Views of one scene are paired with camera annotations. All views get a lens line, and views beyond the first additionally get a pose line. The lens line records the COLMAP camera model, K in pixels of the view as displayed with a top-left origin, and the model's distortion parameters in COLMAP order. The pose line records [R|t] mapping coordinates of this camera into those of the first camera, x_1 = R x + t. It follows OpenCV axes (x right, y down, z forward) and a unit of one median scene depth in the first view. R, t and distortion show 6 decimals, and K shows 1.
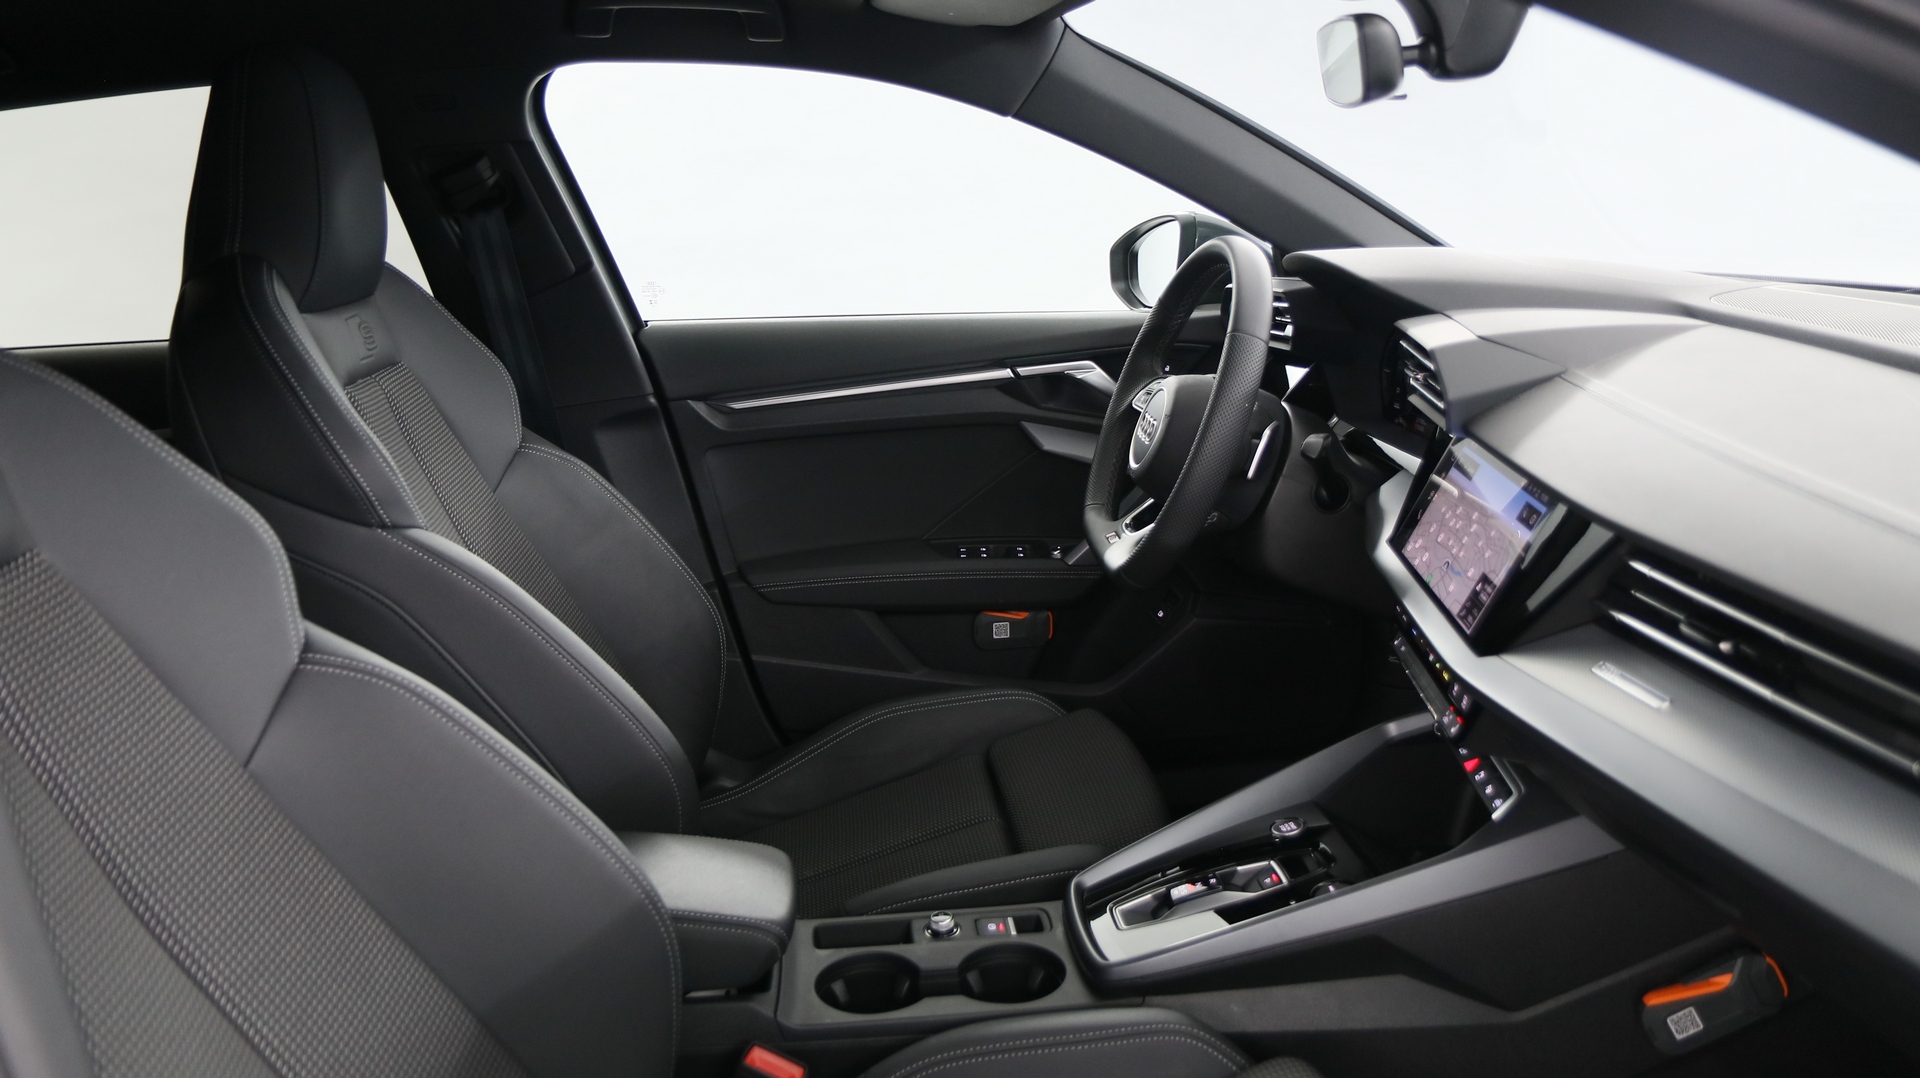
lens RADIAL K [[1451.3, 0, 942.9], [0, 1451.3, 542.6], [0, 0, 1]] dist [-0.011612, 0.000785]
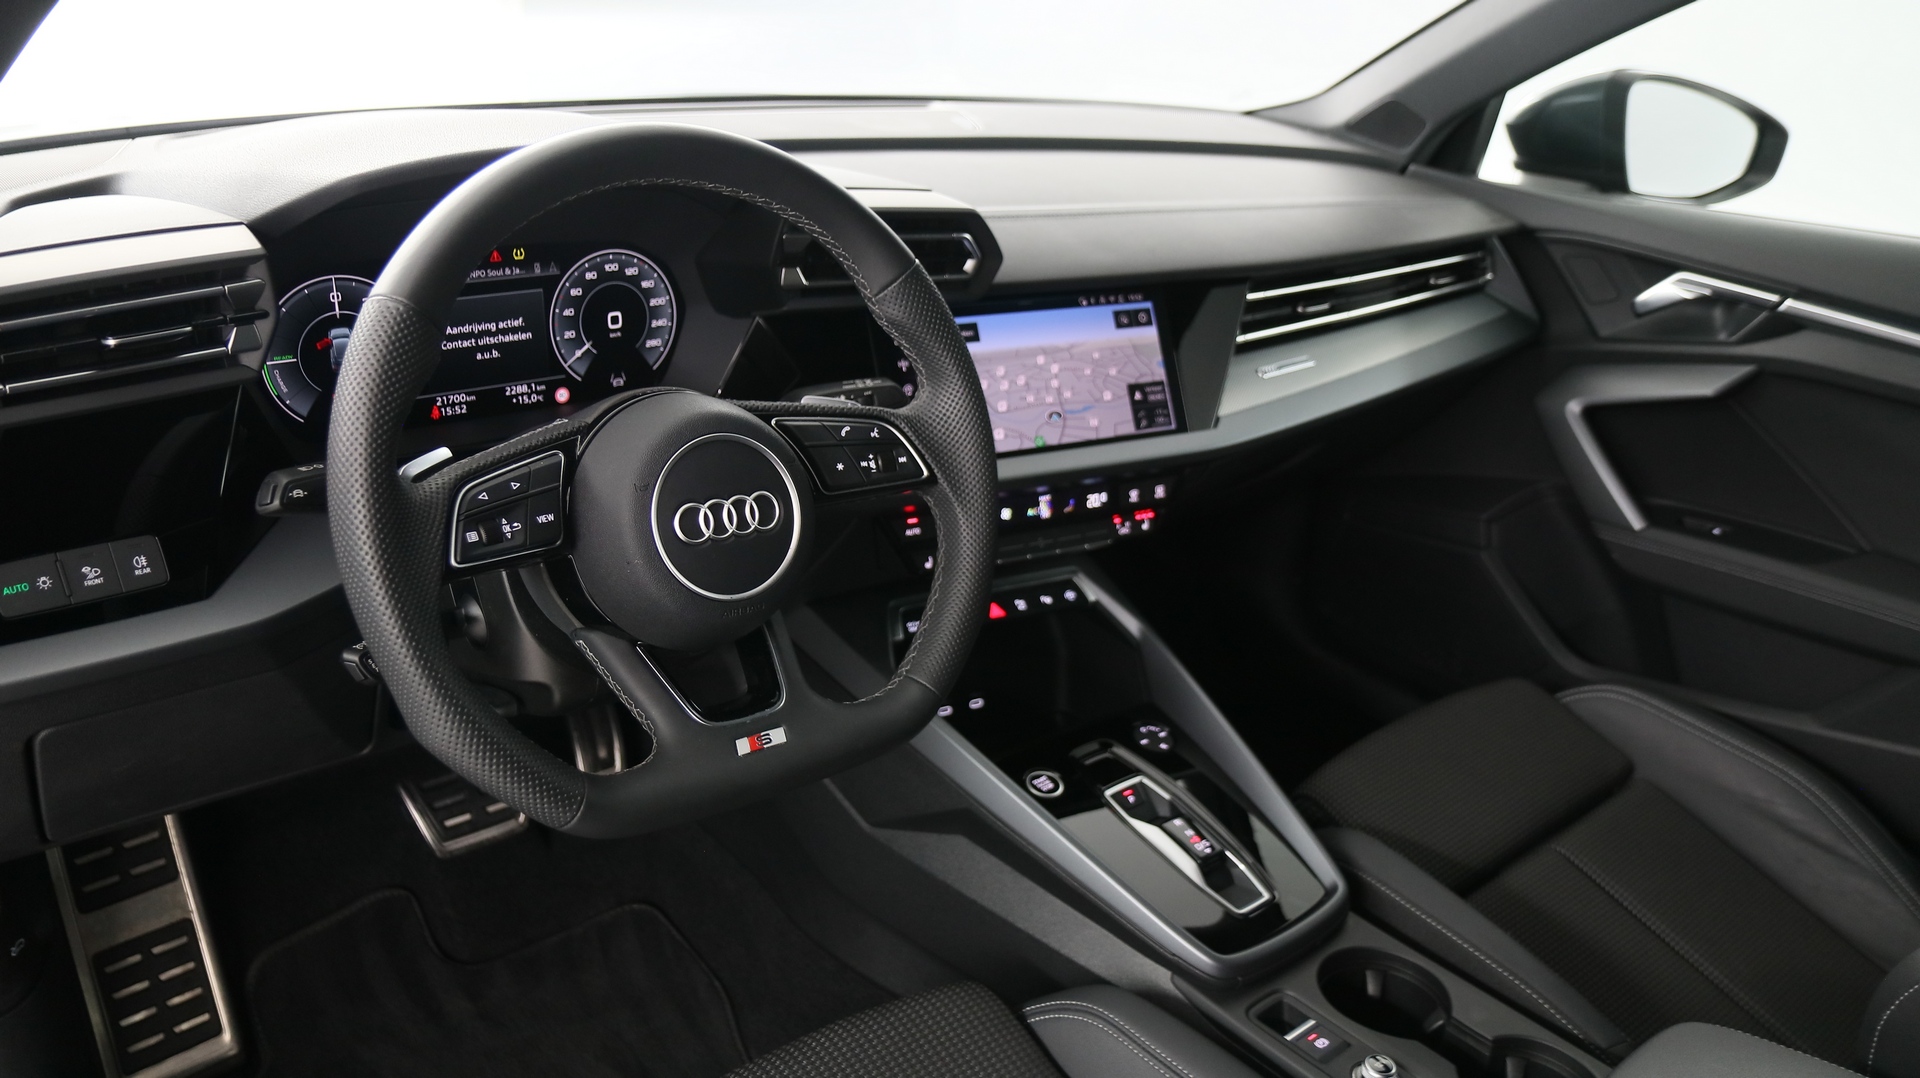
lens RADIAL K [[1451.3, 0, 942.9], [0, 1451.3, 542.6], [0, 0, 1]] dist [-0.011612, 0.000785]
pose [[-0.569206, -0.302356, 0.764582, -0.264306], [0.181256, 0.860904, 0.475385, -0.267561], [-0.801967, 0.409177, -0.435227, 1.044582]]
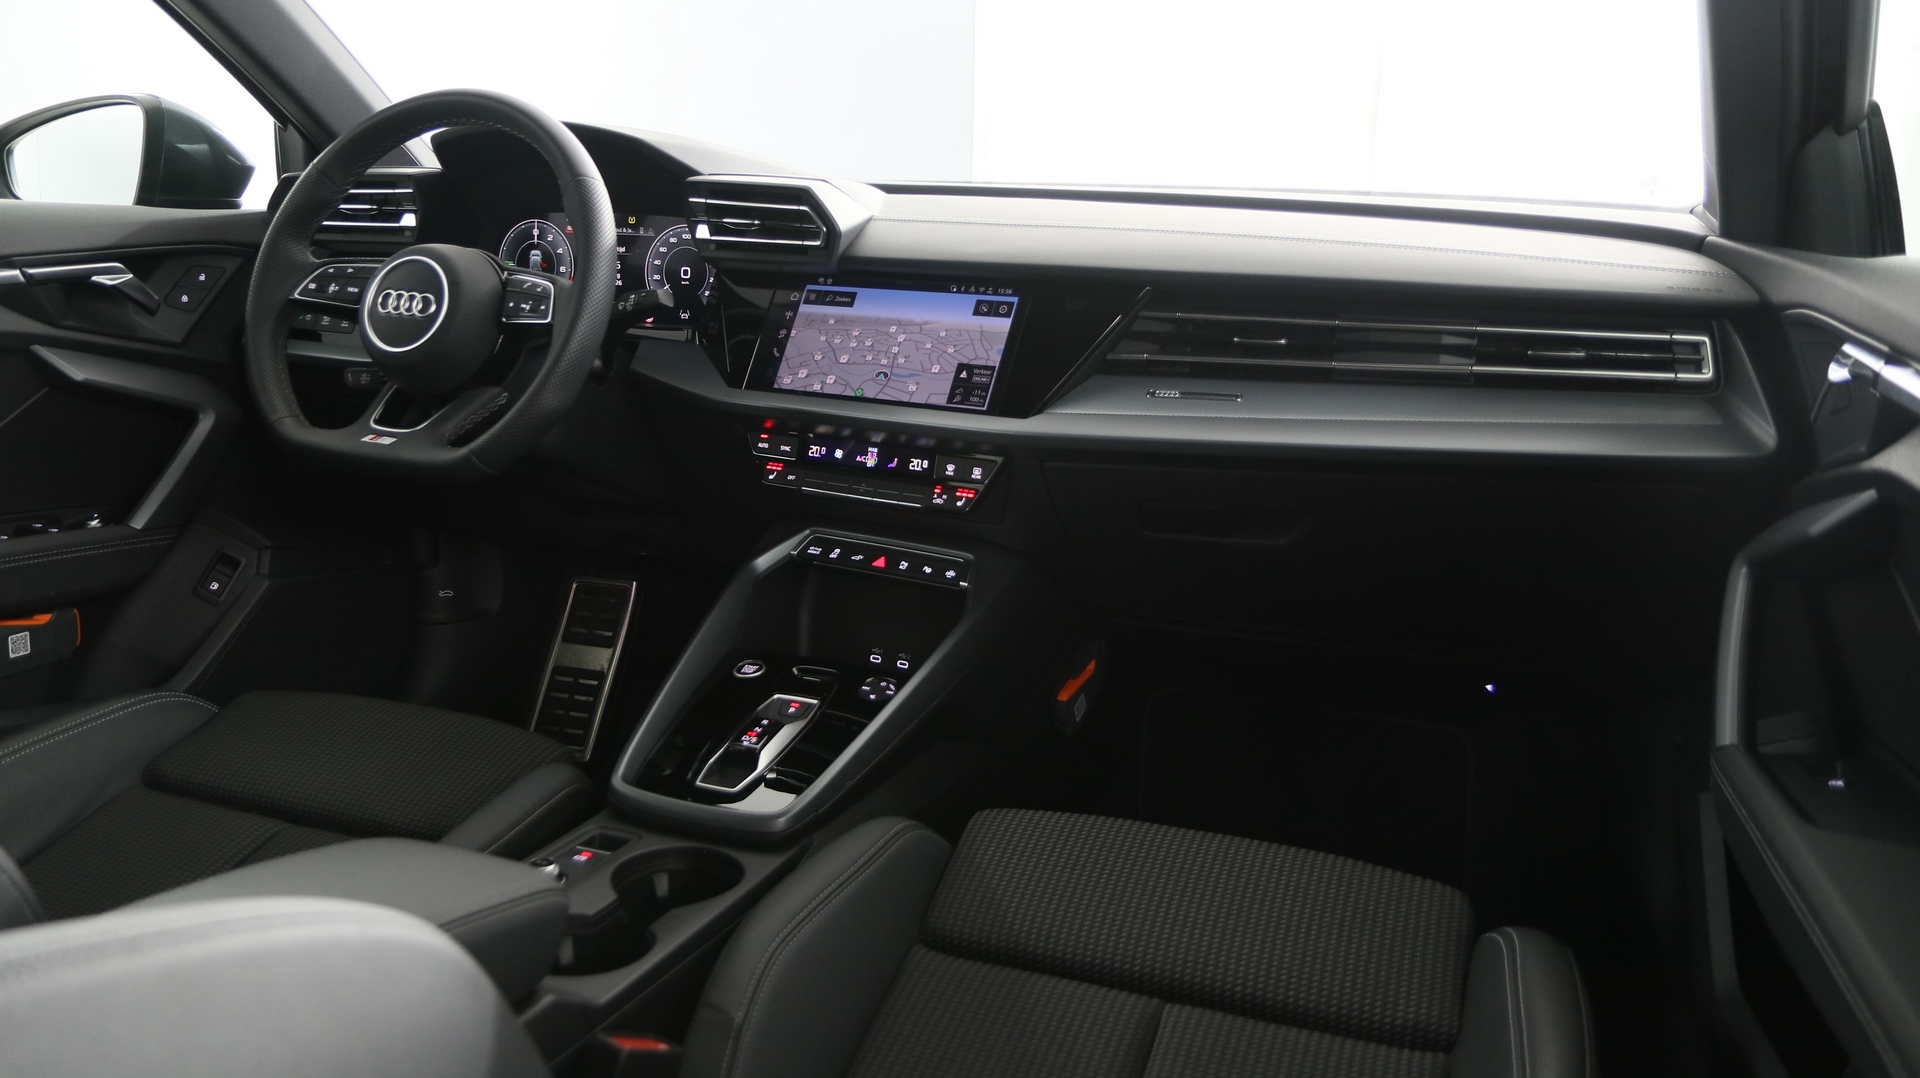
lens RADIAL K [[1451.3, 0, 942.9], [0, 1451.3, 542.6], [0, 0, 1]] dist [-0.011612, 0.000785]
pose [[0.452662, -0.129301, 0.882258, -0.434772], [0.177173, 0.982745, 0.053125, 0.062797], [-0.873903, 0.132264, 0.467760, 0.311317]]
